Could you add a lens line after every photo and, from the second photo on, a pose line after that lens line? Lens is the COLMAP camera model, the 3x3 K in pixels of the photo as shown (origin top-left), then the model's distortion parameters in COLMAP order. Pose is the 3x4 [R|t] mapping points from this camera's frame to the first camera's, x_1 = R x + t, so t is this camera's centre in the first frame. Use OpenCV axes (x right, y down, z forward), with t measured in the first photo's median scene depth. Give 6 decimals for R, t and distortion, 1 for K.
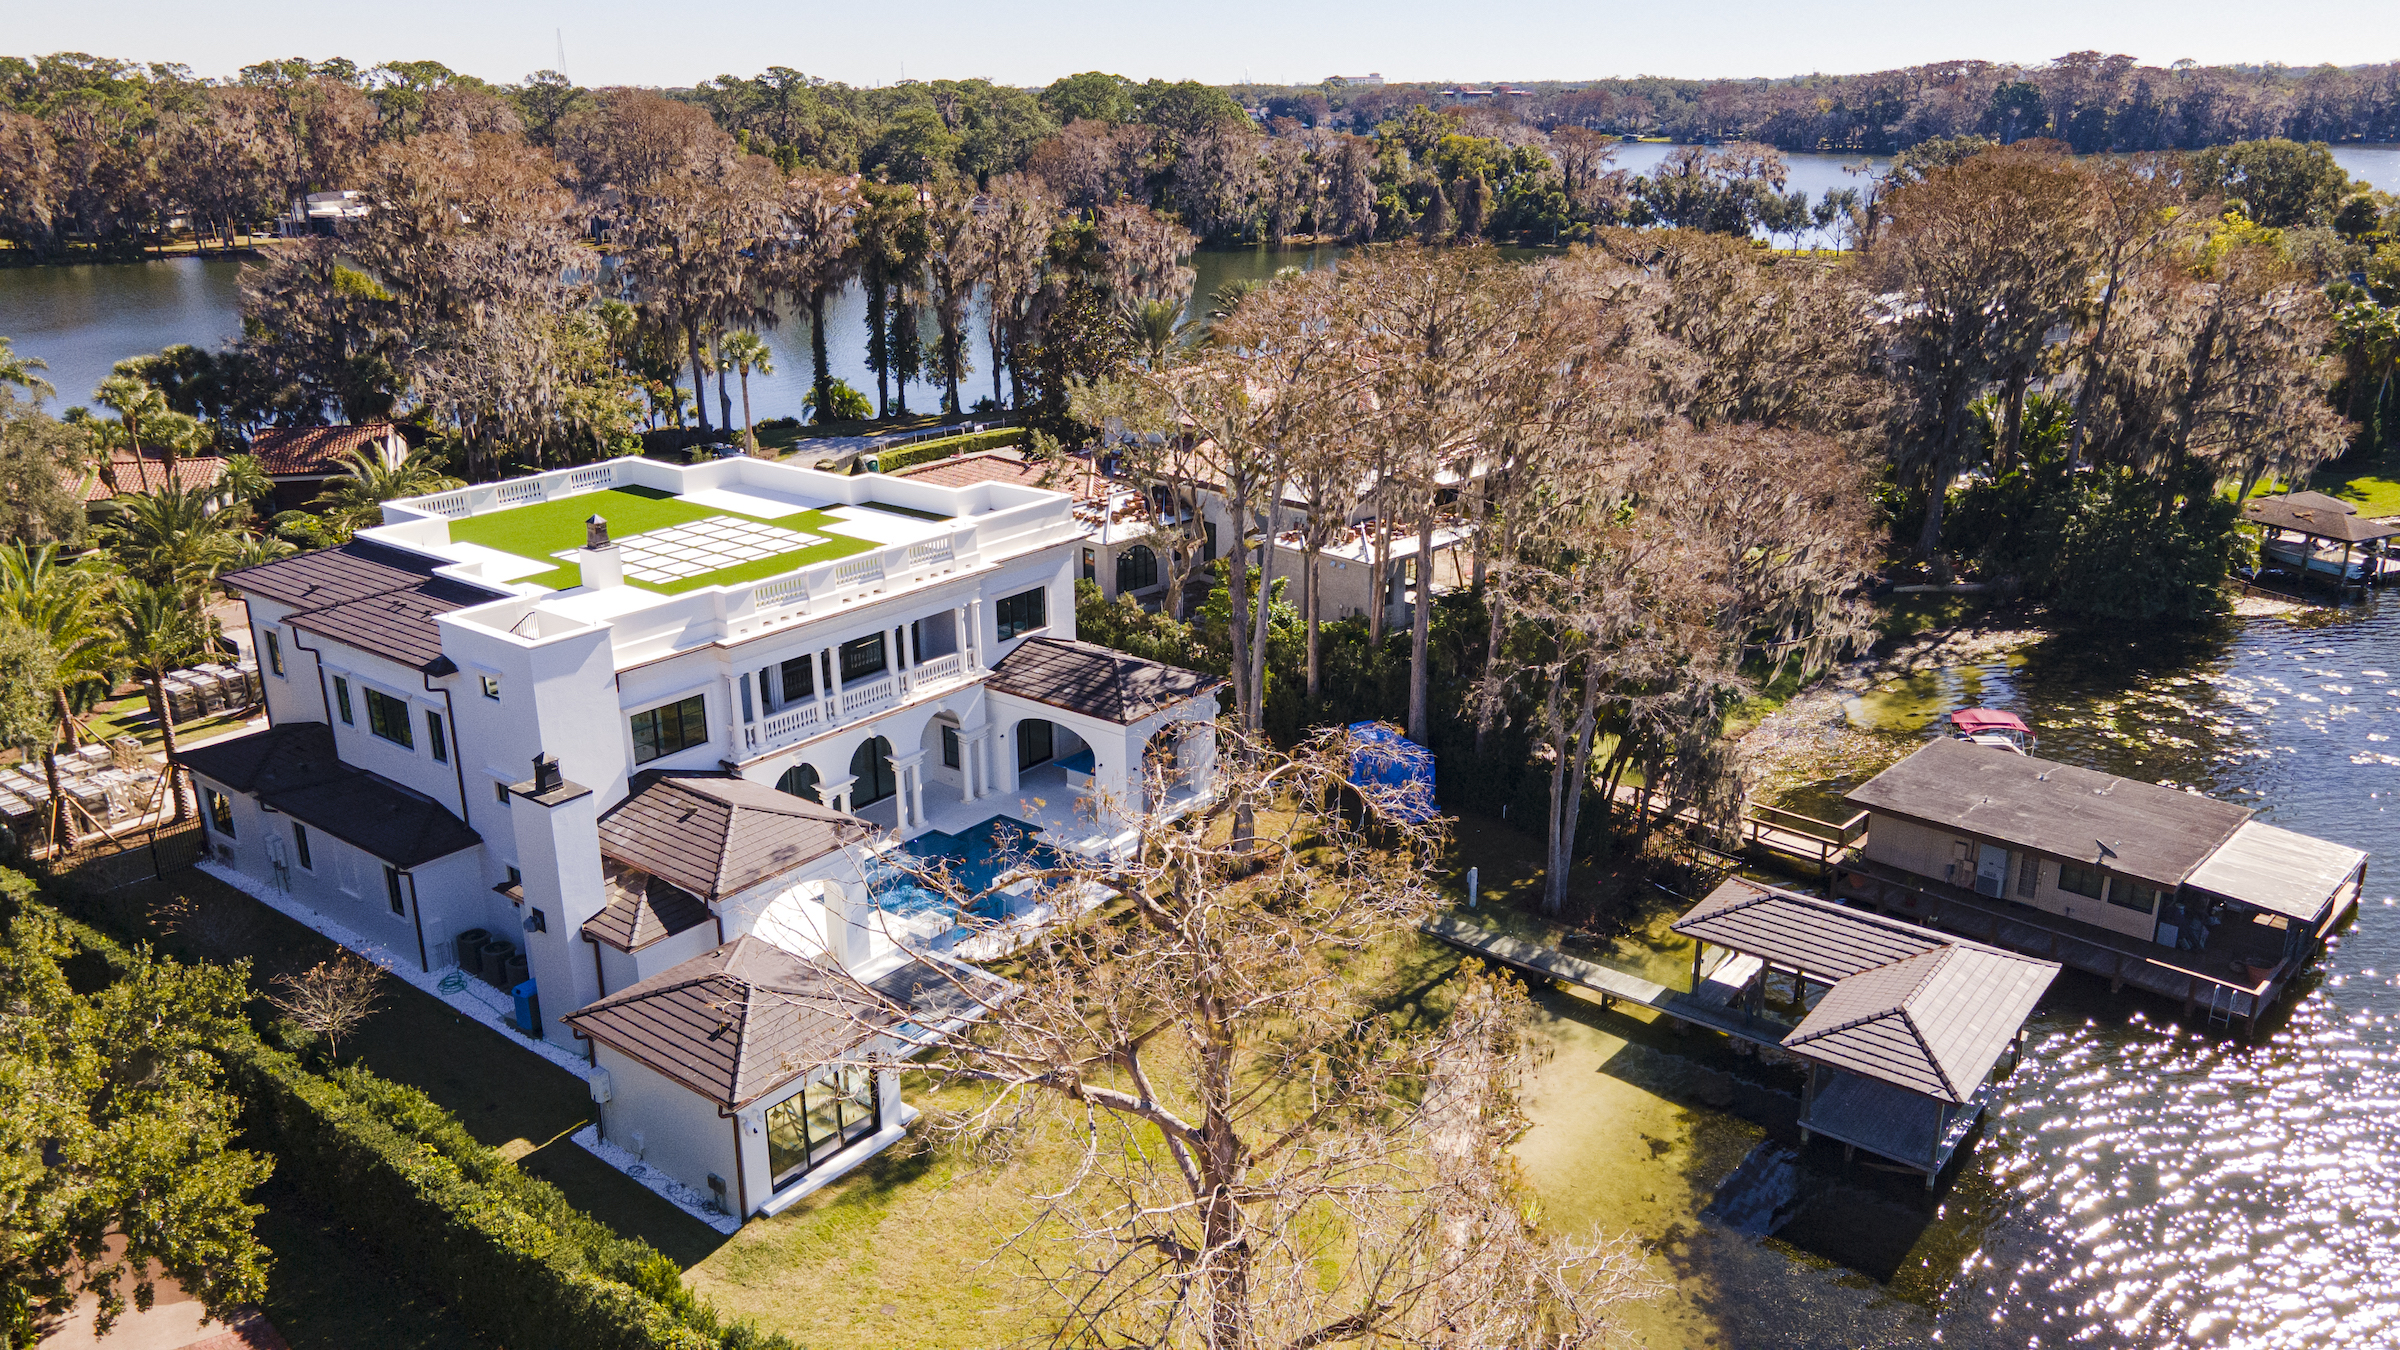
lens RADIAL K [[1741.5, 0, 1214.2], [0, 1741.5, 669.1], [0, 0, 1]] dist [0.026070, 0.028486]
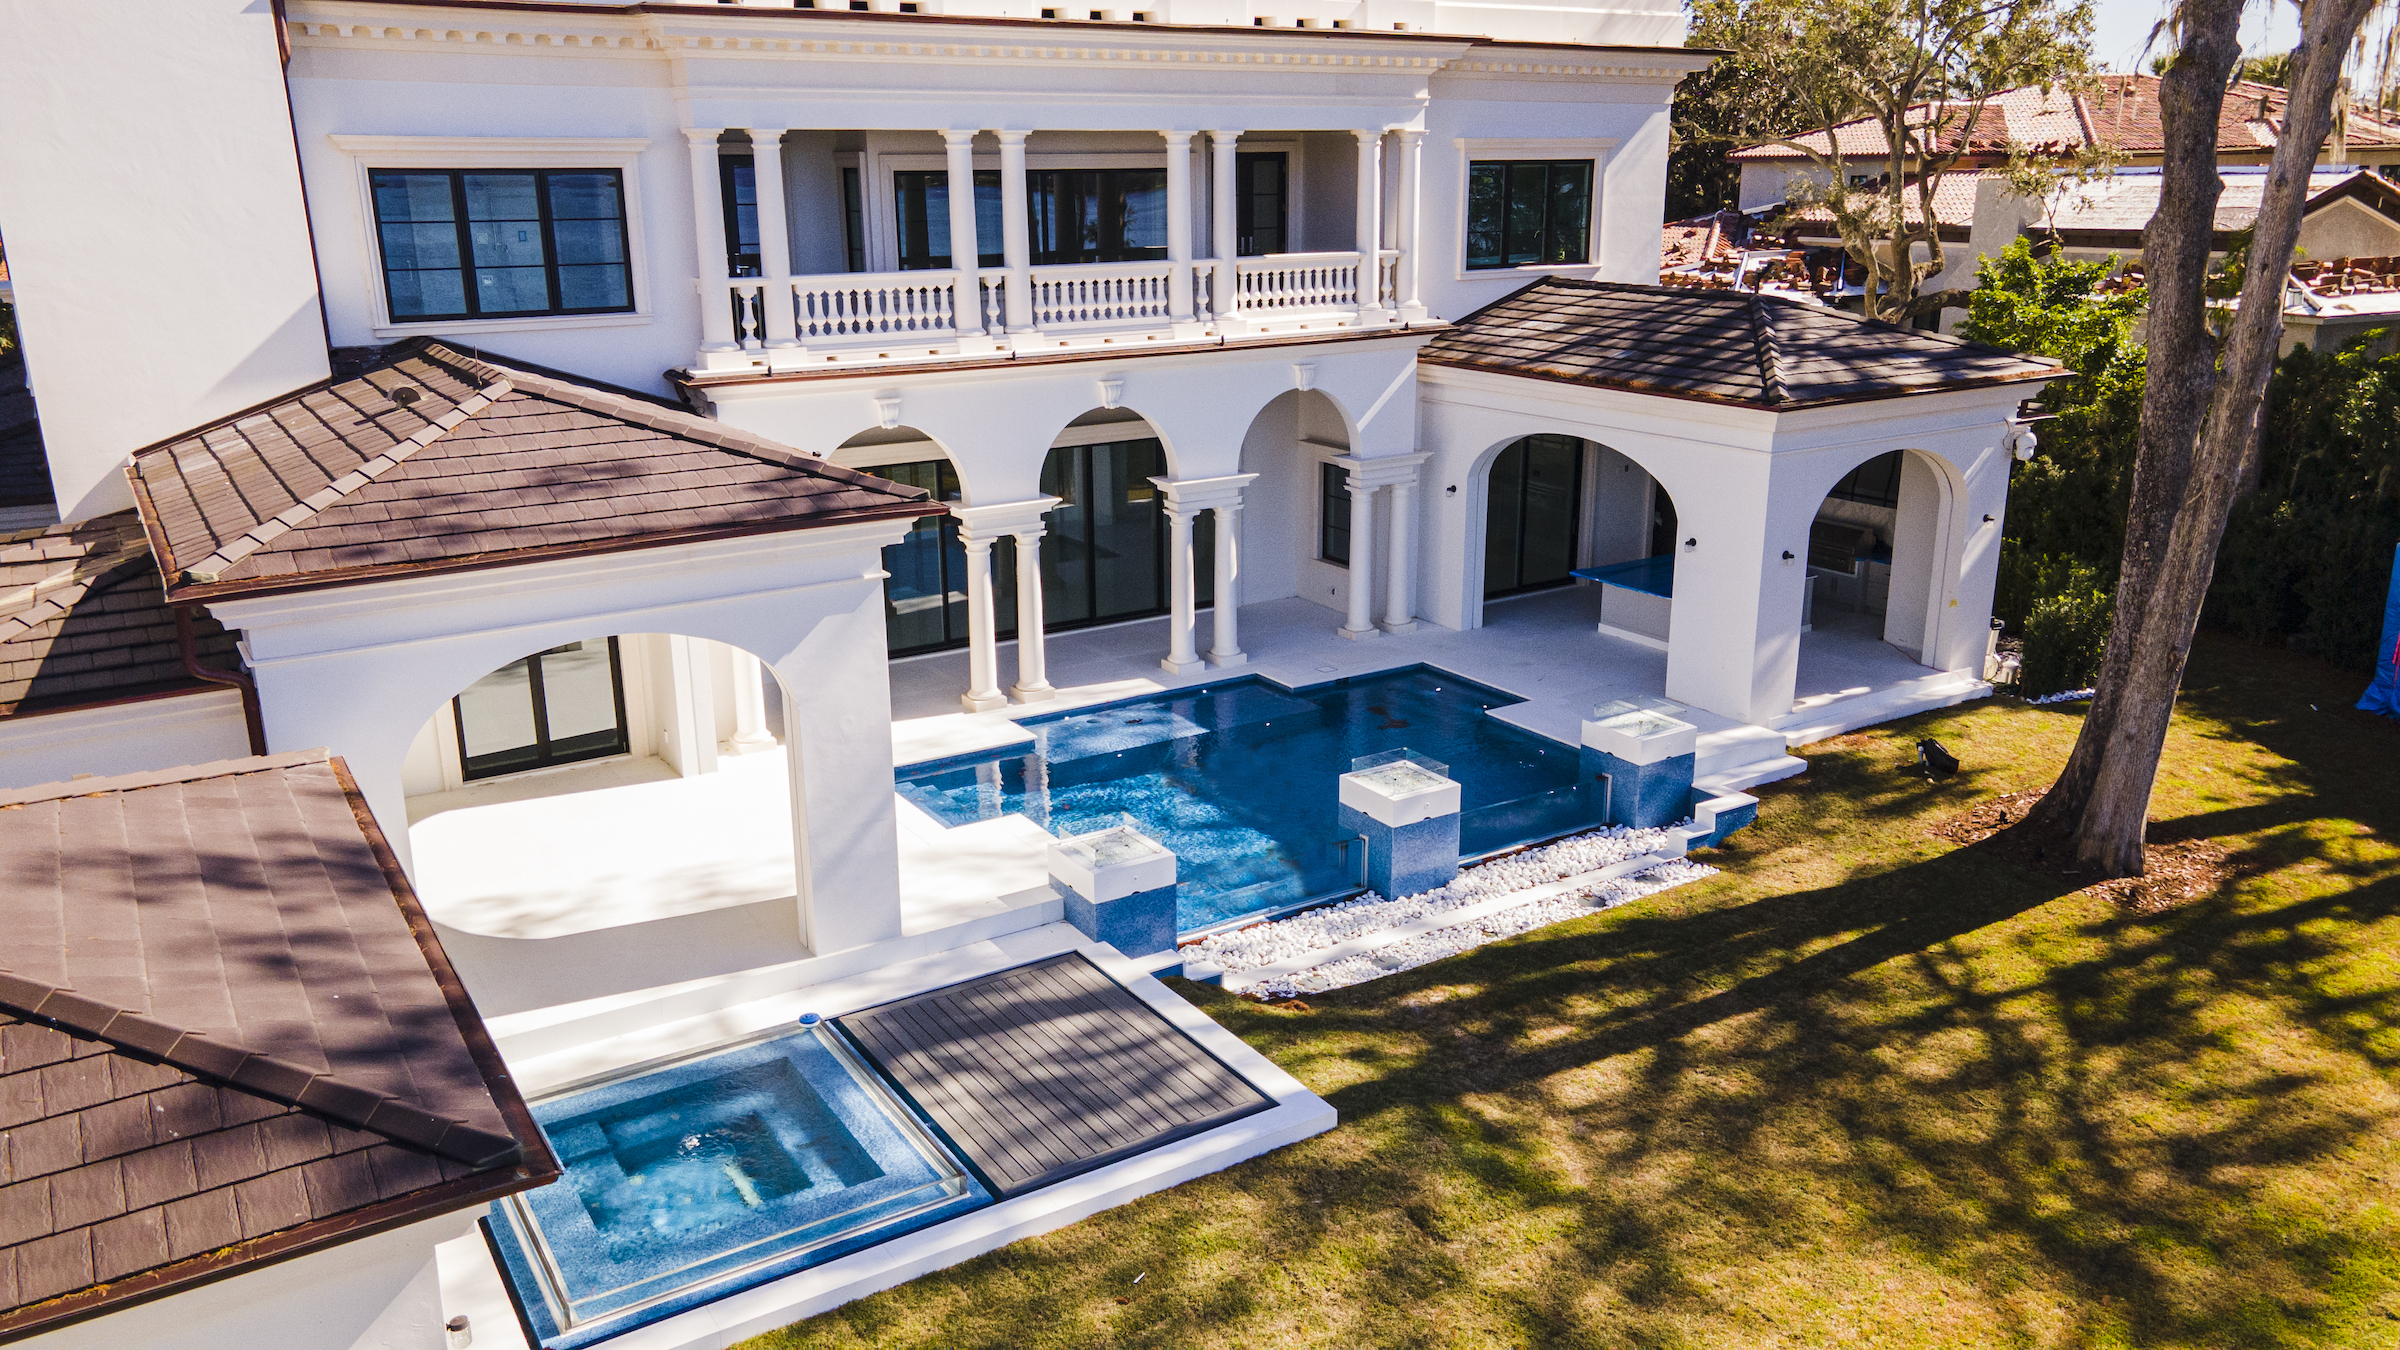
lens RADIAL K [[1741.5, 0, 1199.3], [0, 1741.5, 740.2], [0, 0, 1]] dist [0.026070, 0.028486]
pose [[0.933390, 0.101987, -0.344067, -0.030332], [-0.104742, 0.994443, 0.010624, 0.111715], [0.343238, 0.026122, 0.938885, 0.646171]]
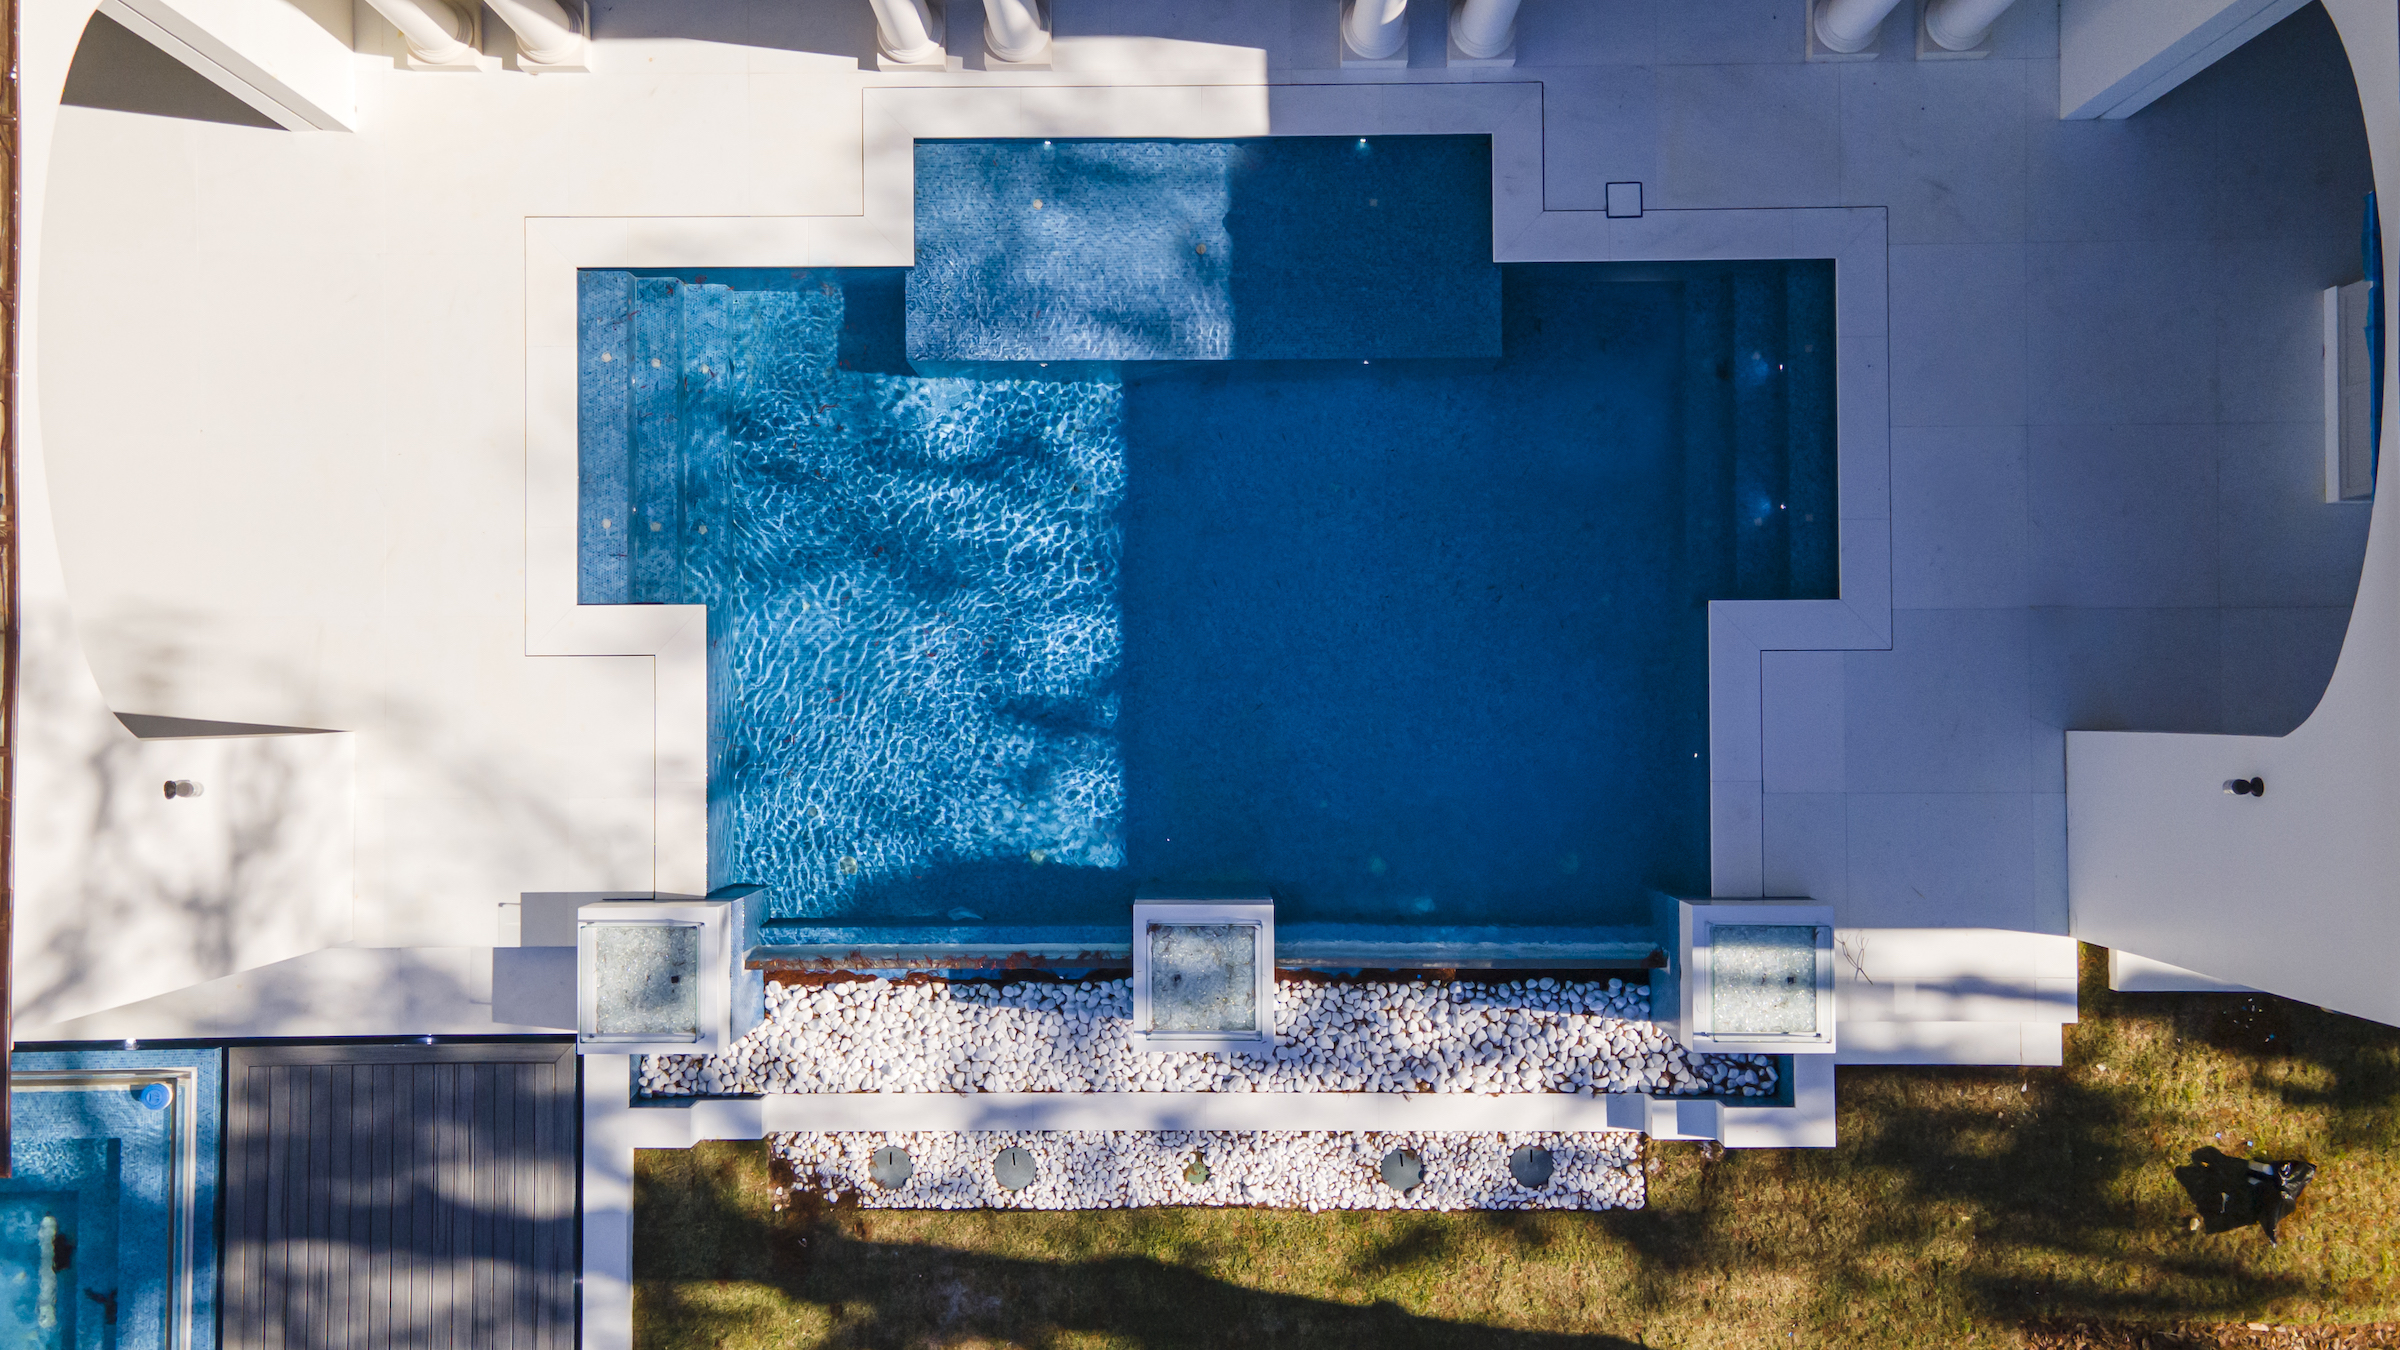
lens RADIAL K [[1741.5, 0, 1211.4], [0, 1741.5, 681.4], [0, 0, 1]] dist [0.026070, 0.028486]
pose [[0.610489, 0.791874, -0.015458, -0.136633], [-0.241495, 0.204696, 0.948567, -0.081210], [0.754309, -0.575357, 0.316199, 0.937569]]
